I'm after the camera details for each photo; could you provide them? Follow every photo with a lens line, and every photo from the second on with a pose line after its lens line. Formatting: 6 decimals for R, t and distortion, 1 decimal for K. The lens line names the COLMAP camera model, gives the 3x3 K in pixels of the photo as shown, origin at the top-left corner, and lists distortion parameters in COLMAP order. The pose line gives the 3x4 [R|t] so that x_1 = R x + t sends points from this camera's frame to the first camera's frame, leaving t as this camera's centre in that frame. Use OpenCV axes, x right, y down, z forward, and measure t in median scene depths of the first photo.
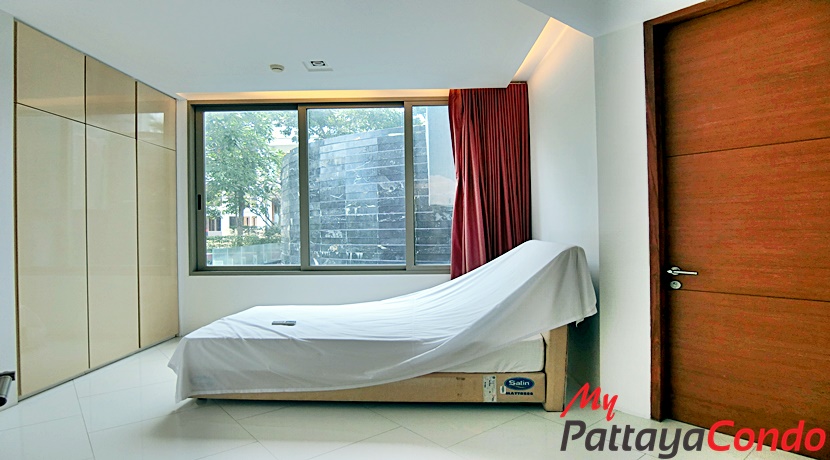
lens RADIAL K [[470.1, 0, 415.0], [0, 470.1, 230.0], [0, 0, 1]] dist [-0.000566, -0.010422]
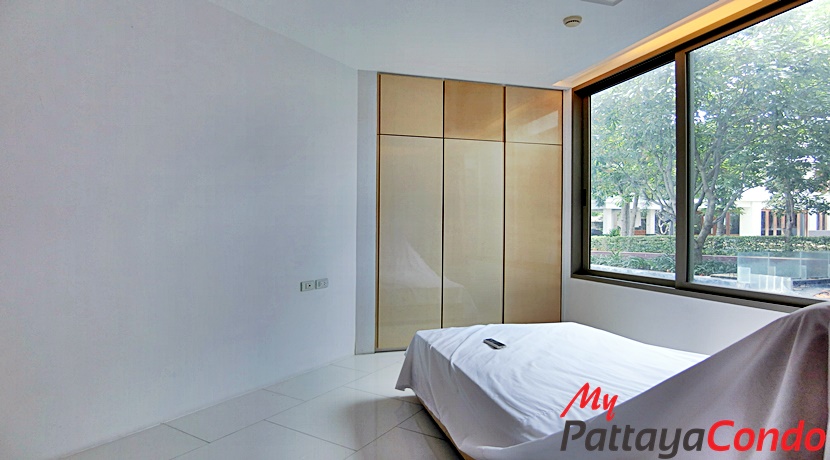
lens RADIAL K [[470.1, 0, 415.0], [0, 470.1, 230.0], [0, 0, 1]] dist [-0.000566, -0.010422]
pose [[0.303073, 0.012568, -0.952884, 0.308975], [-0.008008, 0.999911, 0.010641, -0.004086], [0.952934, 0.004405, 0.303147, 0.426550]]
